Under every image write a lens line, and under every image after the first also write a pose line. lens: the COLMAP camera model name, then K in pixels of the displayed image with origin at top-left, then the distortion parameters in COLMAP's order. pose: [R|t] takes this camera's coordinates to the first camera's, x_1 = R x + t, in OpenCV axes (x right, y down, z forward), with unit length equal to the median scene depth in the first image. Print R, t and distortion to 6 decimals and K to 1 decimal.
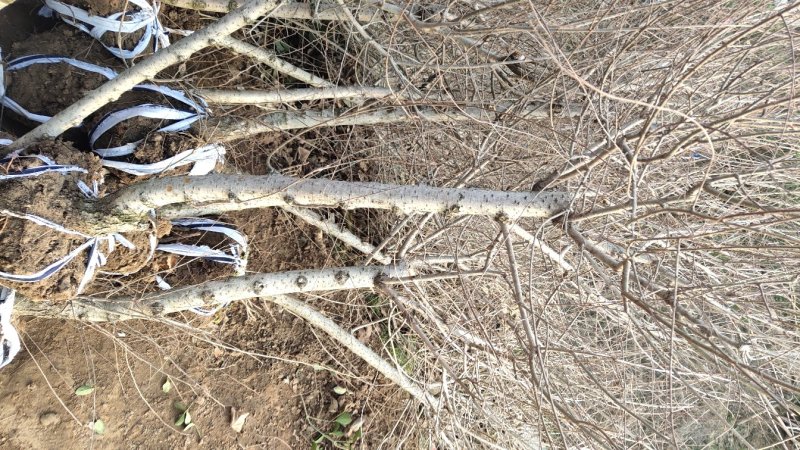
lens RADIAL K [[606.9, 0, 400.0], [0, 606.9, 225.0], [0, 0, 1]] dist [0.001834, -0.008490]
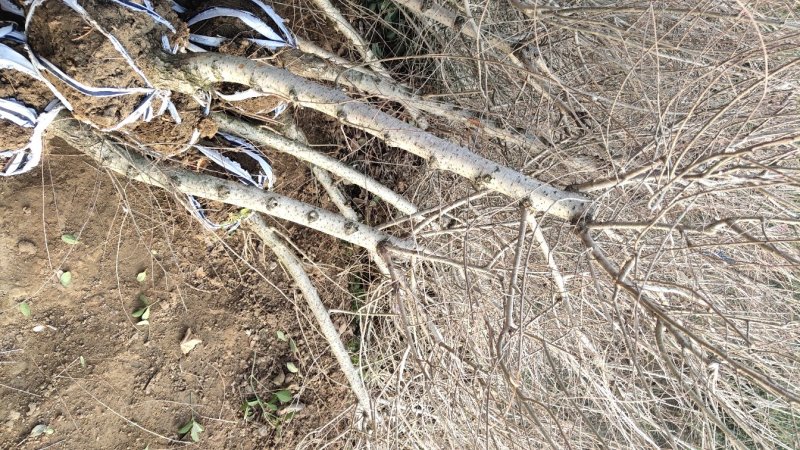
lens RADIAL K [[606.9, 0, 400.0], [0, 606.9, 225.0], [0, 0, 1]] dist [0.001834, -0.008490]
pose [[0.916743, 0.396381, -0.049642, 0.028029], [-0.399462, 0.908524, -0.122535, 0.170601], [-0.003470, 0.132163, 0.991222, -0.008289]]
